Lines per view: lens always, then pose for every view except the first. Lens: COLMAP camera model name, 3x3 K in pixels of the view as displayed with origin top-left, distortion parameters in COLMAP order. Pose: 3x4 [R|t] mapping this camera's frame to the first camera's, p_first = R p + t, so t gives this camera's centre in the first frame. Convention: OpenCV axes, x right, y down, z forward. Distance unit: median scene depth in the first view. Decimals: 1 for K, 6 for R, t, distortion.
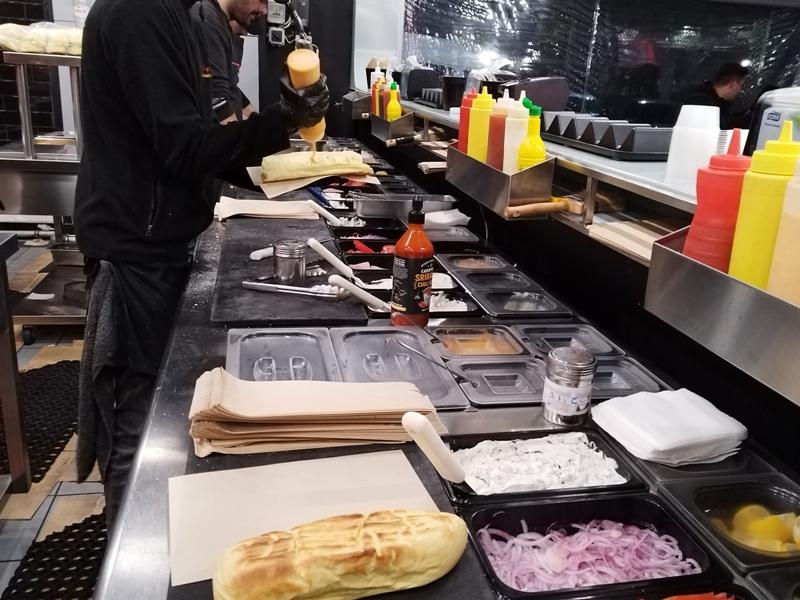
lens RADIAL K [[721.7, 0, 400.0], [0, 721.7, 300.0], [0, 0, 1]] dist [0.057814, -0.003675]
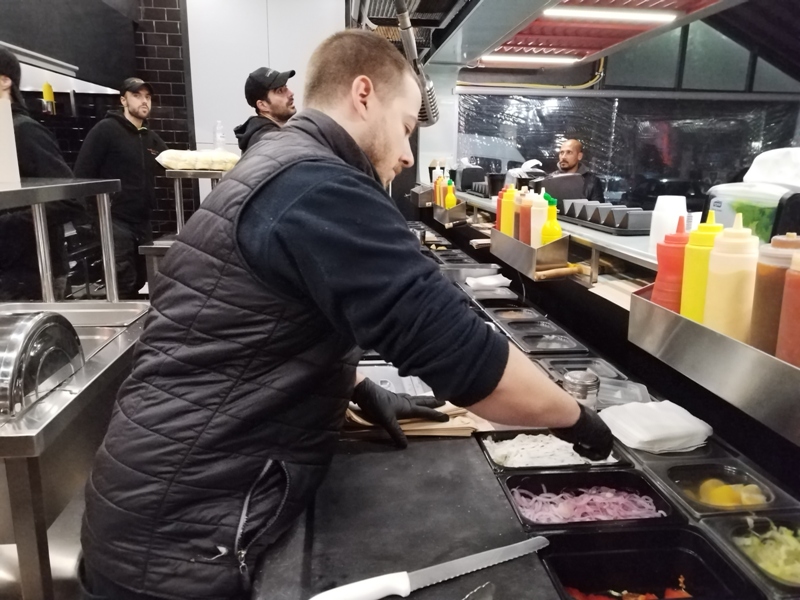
lens RADIAL K [[597.7, 0, 400.0], [0, 597.7, 300.0], [0, 0, 1]] dist [0.073854, -0.096972]
pose [[0.994850, -0.023894, -0.098497, 0.006157], [0.015396, 0.996163, -0.086148, 0.017805], [0.100177, 0.084188, 0.991402, -0.139650]]
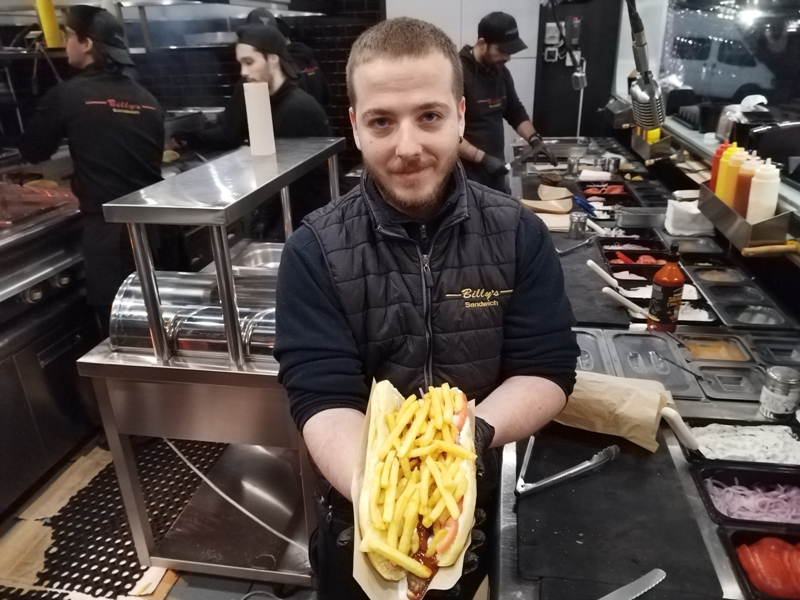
lens RADIAL K [[597.7, 0, 400.0], [0, 597.7, 300.0], [0, 0, 1]] dist [0.073854, -0.096972]
pose [[0.928649, 0.063023, -0.365567, -0.032571], [-0.036550, 0.996213, 0.078897, -0.096512], [0.369155, -0.059906, 0.927435, -0.285739]]
